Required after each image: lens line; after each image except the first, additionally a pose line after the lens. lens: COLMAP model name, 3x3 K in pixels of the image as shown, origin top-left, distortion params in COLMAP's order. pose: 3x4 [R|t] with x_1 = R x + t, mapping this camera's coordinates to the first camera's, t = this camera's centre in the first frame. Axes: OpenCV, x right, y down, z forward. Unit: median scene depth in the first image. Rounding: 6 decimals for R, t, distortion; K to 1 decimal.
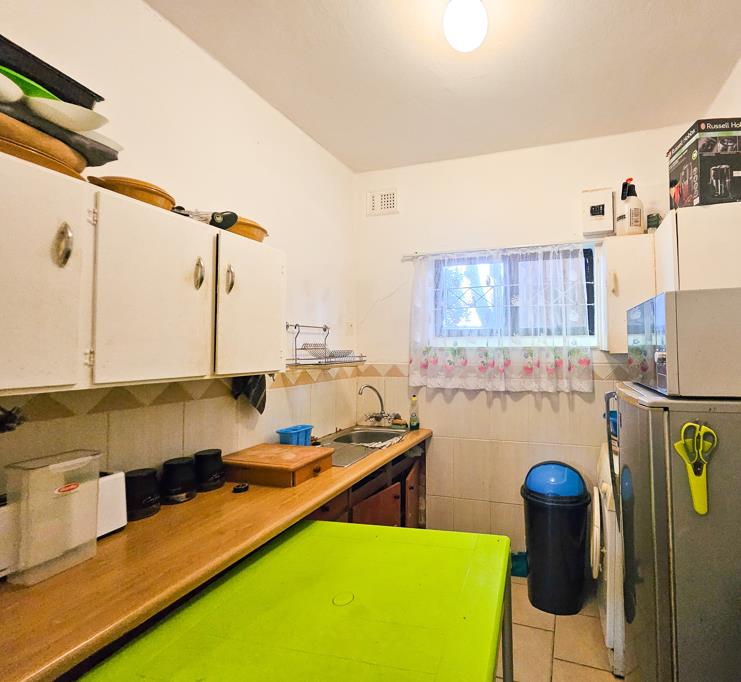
lens RADIAL K [[364.2, 0, 461.5], [0, 364.2, 336.4], [0, 0, 1]] dist [-0.003495, -0.002208]
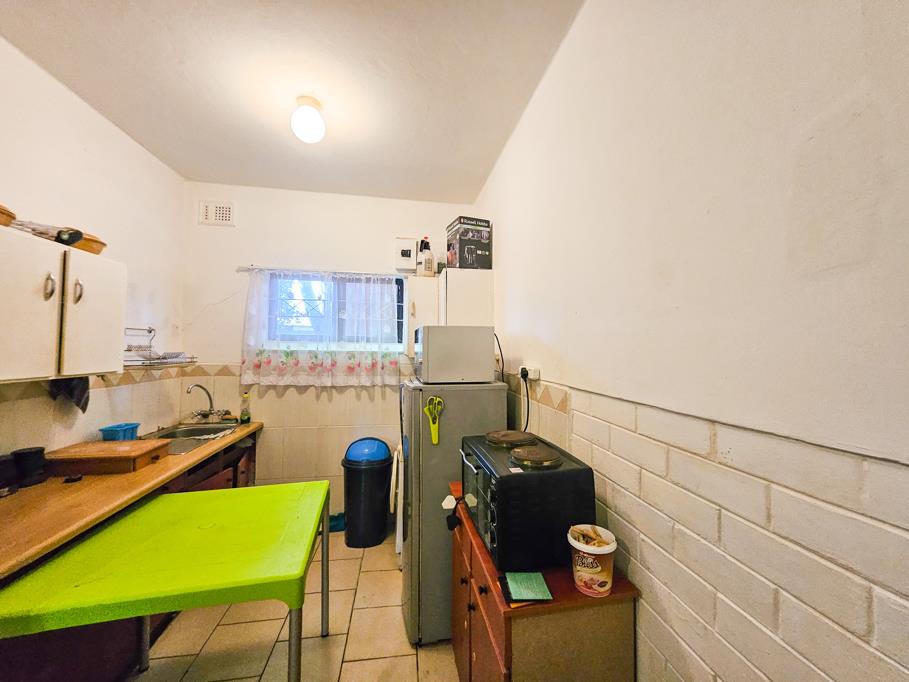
lens RADIAL K [[357.0, 0, 457.6], [0, 357.0, 337.6], [0, 0, 1]] dist [-0.003384, 0.000392]
pose [[0.902197, 0.030369, 0.430253, -0.025842], [-0.032290, 0.999475, -0.002838, -0.032370], [-0.430113, -0.011333, 0.902704, -0.349059]]
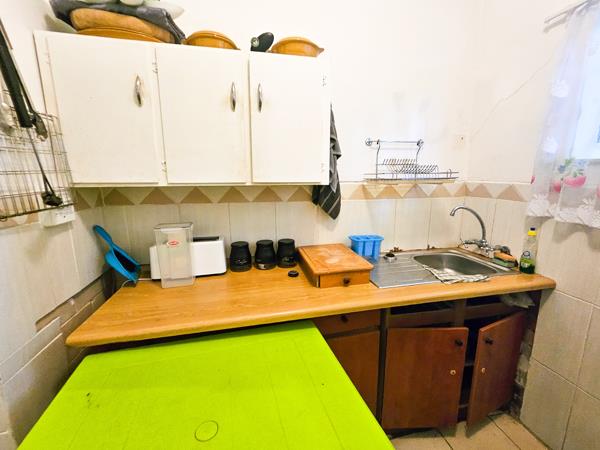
lens RADIAL K [[260.7, 0, 301.0], [0, 260.7, 221.0], [0, 0, 1]] dist [-0.003681, -0.001183]
pose [[0.476855, 0.166846, -0.863002, 0.126196], [0.028219, 0.978407, 0.204750, 0.036859], [0.878529, -0.121989, 0.461850, 0.464051]]
